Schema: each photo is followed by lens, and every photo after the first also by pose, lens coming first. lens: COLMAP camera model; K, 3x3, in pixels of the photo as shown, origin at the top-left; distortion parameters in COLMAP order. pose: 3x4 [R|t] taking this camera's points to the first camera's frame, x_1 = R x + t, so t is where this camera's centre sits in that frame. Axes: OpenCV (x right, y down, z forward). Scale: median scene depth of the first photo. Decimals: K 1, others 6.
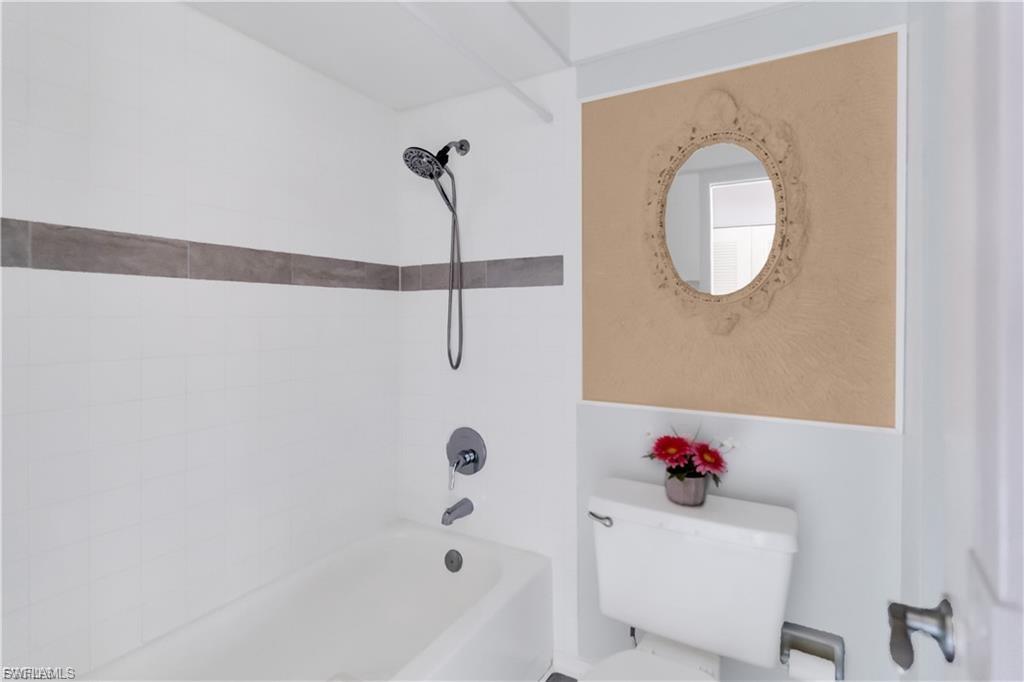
lens RADIAL K [[450.5, 0, 512.2], [0, 450.5, 318.5], [0, 0, 1]] dist [0.000391, 0.000041]
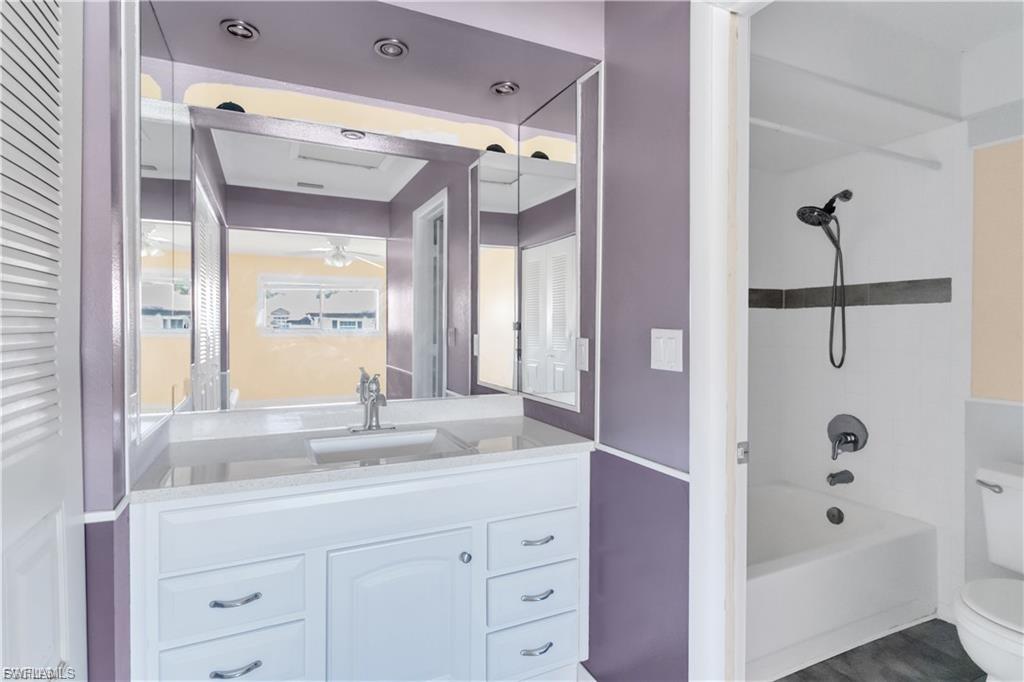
lens RADIAL K [[478.4, 0, 506.8], [0, 478.4, 330.8], [0, 0, 1]] dist [-0.000759, -0.000192]
pose [[0.803818, 0.005630, -0.594848, -0.077835], [-0.005122, 0.999984, 0.002543, 0.006022], [0.594853, 0.001003, 0.803834, -0.702490]]
